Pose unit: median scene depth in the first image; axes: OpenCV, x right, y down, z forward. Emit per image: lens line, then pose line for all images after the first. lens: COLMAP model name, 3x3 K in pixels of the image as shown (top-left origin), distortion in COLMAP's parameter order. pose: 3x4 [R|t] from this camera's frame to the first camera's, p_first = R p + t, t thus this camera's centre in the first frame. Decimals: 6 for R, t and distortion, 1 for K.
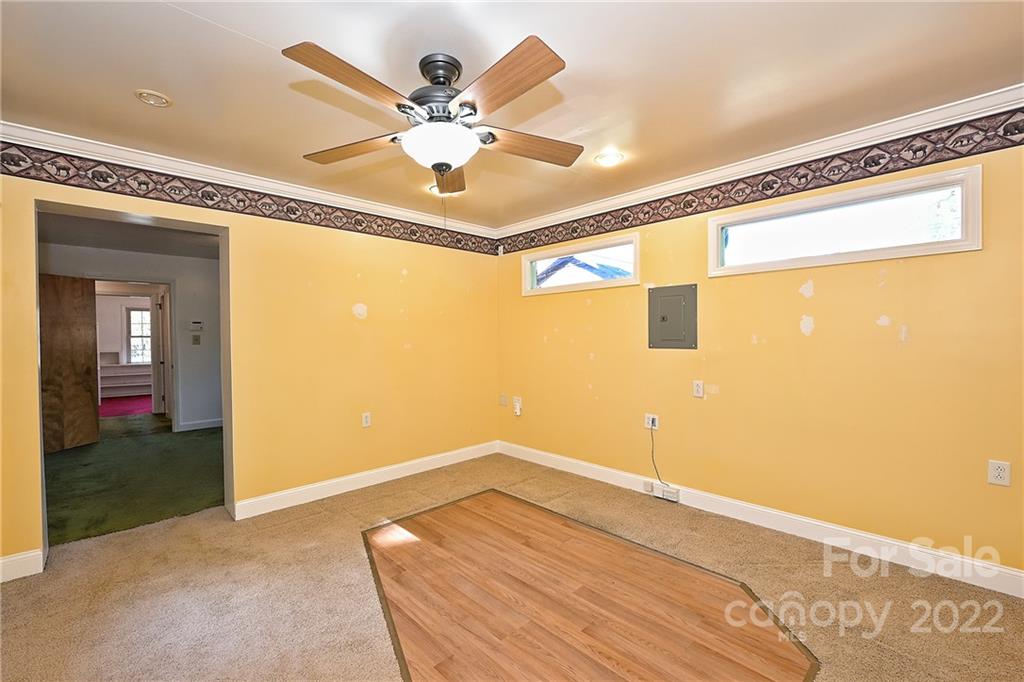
lens RADIAL K [[420.7, 0, 506.0], [0, 420.7, 339.5], [0, 0, 1]] dist [-0.003771, 0.000262]
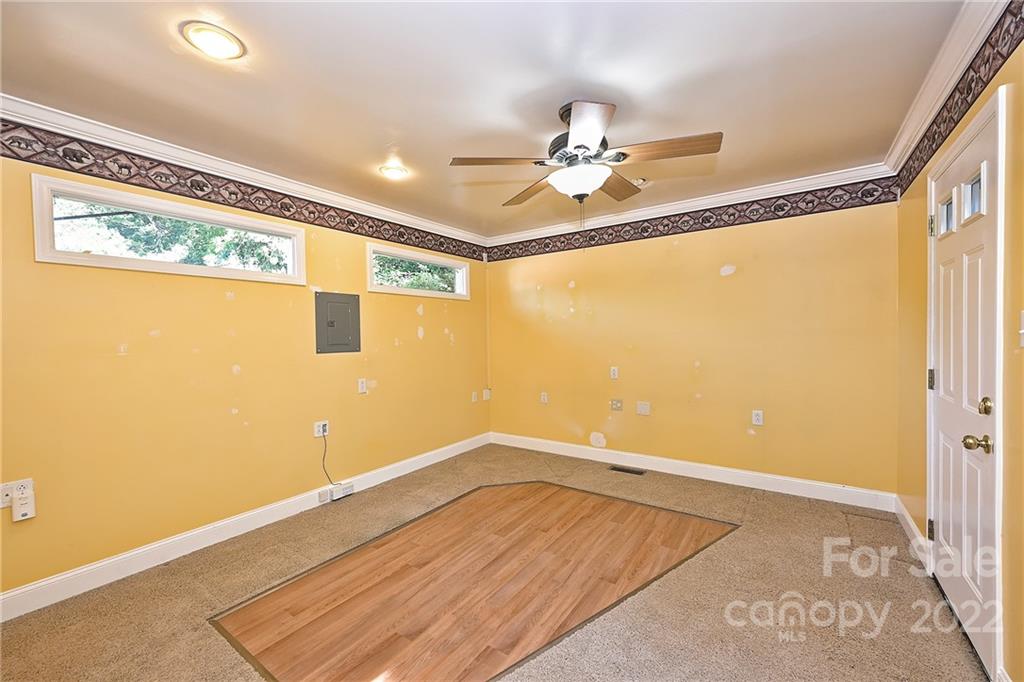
lens RADIAL K [[405.0, 0, 510.0], [0, 405.0, 340.8], [0, 0, 1]] dist [0.000723, -0.000143]
pose [[-0.181122, -0.007303, 0.983433, -0.761876], [0.019295, 0.999754, 0.010978, -0.012192], [-0.983271, 0.020963, -0.180937, 0.850485]]
